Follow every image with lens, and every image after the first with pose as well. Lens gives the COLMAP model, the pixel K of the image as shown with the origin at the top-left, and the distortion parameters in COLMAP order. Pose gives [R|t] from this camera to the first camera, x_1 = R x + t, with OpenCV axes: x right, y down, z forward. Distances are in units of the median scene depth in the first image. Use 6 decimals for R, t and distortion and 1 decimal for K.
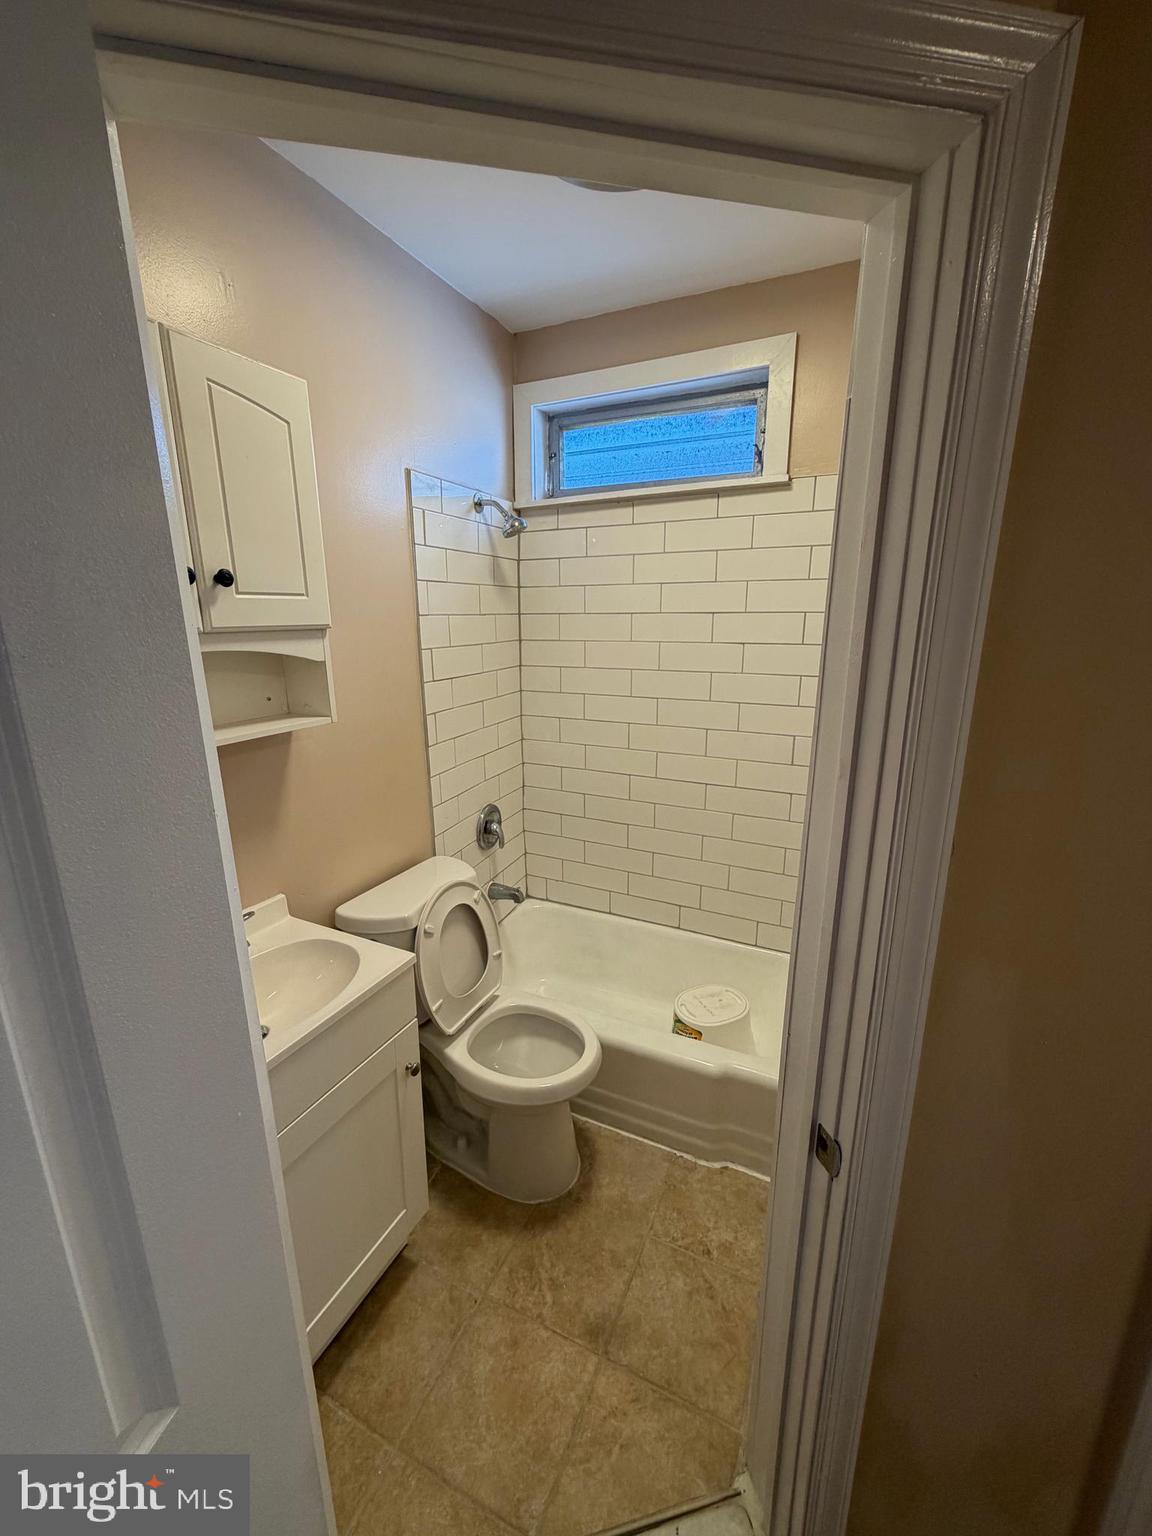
lens RADIAL K [[616.3, 0, 578.0], [0, 616.3, 769.2], [0, 0, 1]] dist [-0.001847, 0.000538]
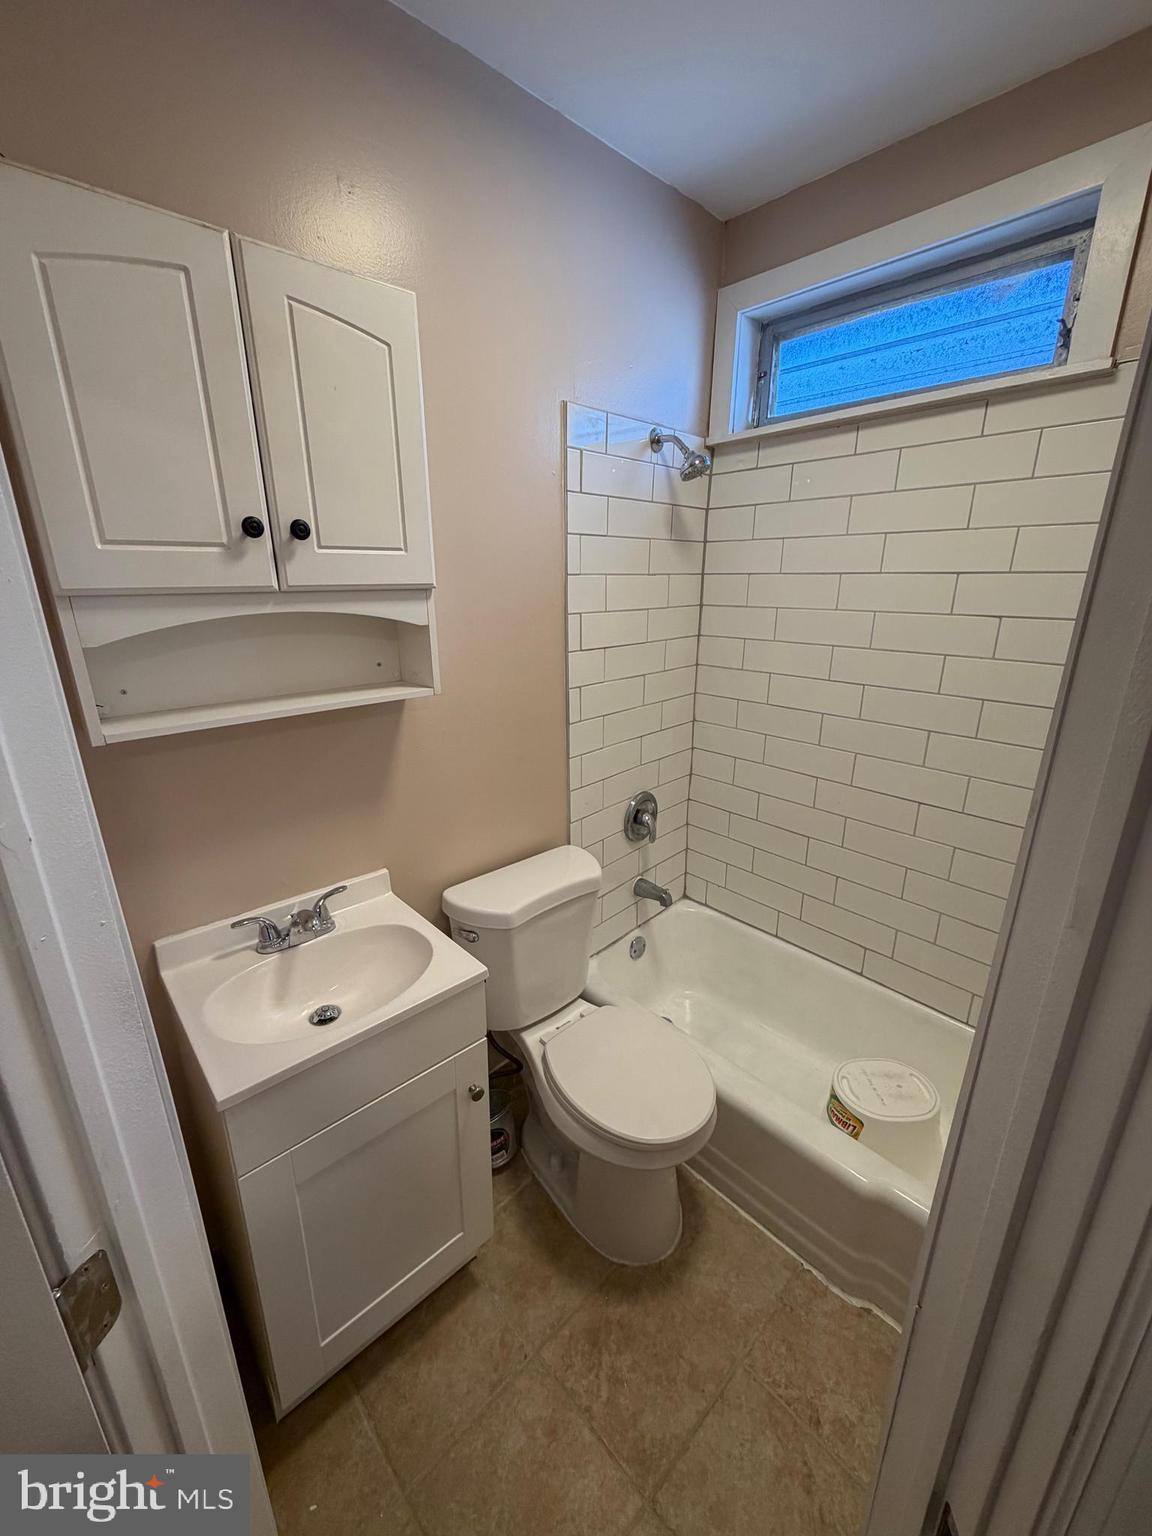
lens RADIAL K [[616.3, 0, 575.6], [0, 616.3, 767.9], [0, 0, 1]] dist [-0.001847, 0.000538]
pose [[0.929972, 0.113091, -0.349803, 0.090064], [-0.093416, 0.992971, 0.072675, -0.040992], [0.355564, -0.034909, 0.934000, 0.174146]]
